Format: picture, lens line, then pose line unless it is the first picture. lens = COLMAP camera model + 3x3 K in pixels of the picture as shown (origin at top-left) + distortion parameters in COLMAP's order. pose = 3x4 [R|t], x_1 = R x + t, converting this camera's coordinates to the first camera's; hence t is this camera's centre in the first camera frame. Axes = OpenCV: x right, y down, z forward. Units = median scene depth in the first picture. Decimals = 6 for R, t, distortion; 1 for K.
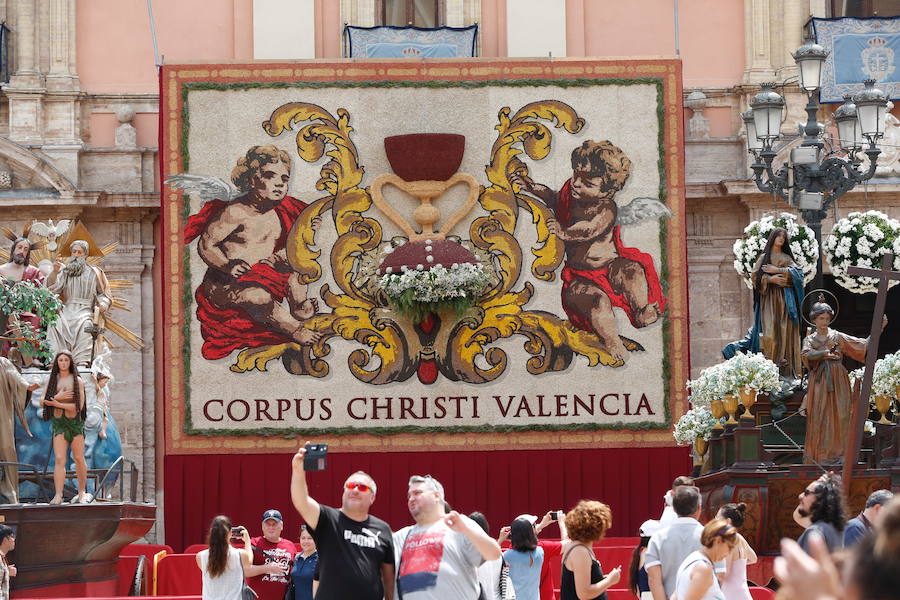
lens RADIAL K [[3041.5, 0, 450.0], [0, 3041.5, 300.0], [0, 0, 1]] dist [0.161333, 1.756161]
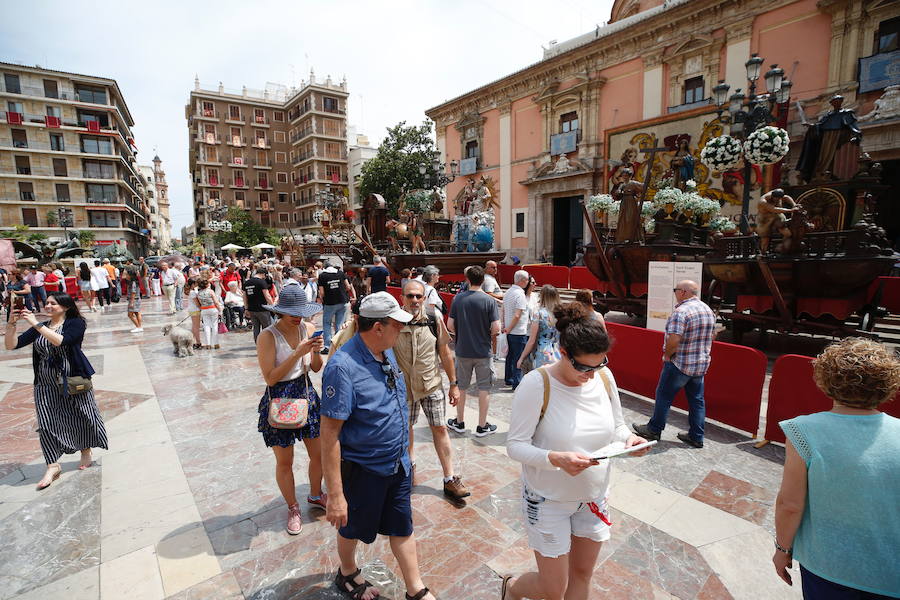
lens RADIAL K [[426.6, 0, 431.1], [0, 426.6, 284.8], [0, 0, 1]] dist [-0.012599, -0.000041]
pose [[0.590375, 0.082560, -0.802895, 0.211661], [0.054017, 0.988483, 0.141363, 0.023899], [0.805320, -0.126827, 0.579116, 0.511844]]
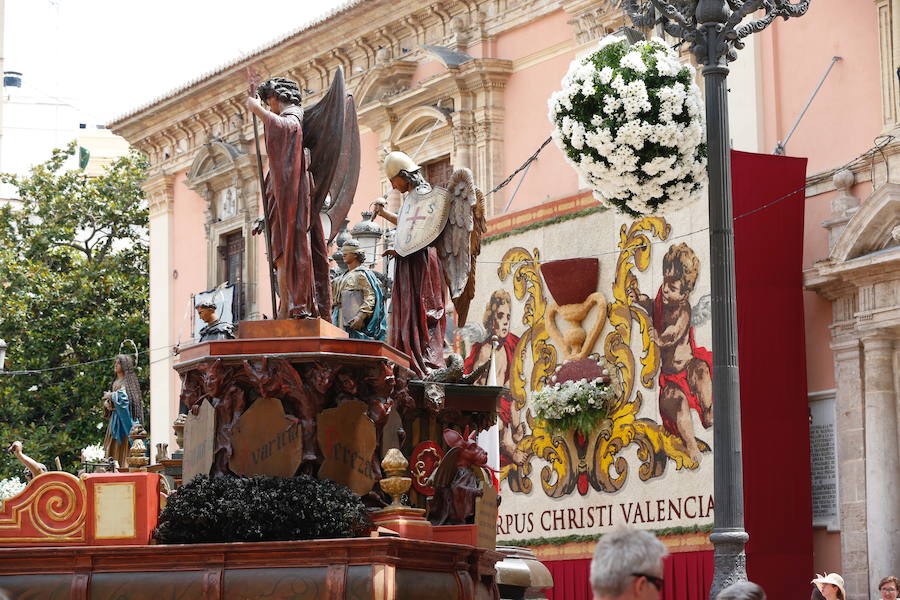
lens RADIAL K [[2173.4, 0, 450.0], [0, 2173.4, 300.0], [0, 0, 1]] dist [-0.236670, -0.550236]
pose [[0.522072, -0.119797, -0.844446, 0.612002], [0.073758, 0.992719, -0.095231, 0.028459], [0.849706, -0.012567, 0.527107, 0.561910]]
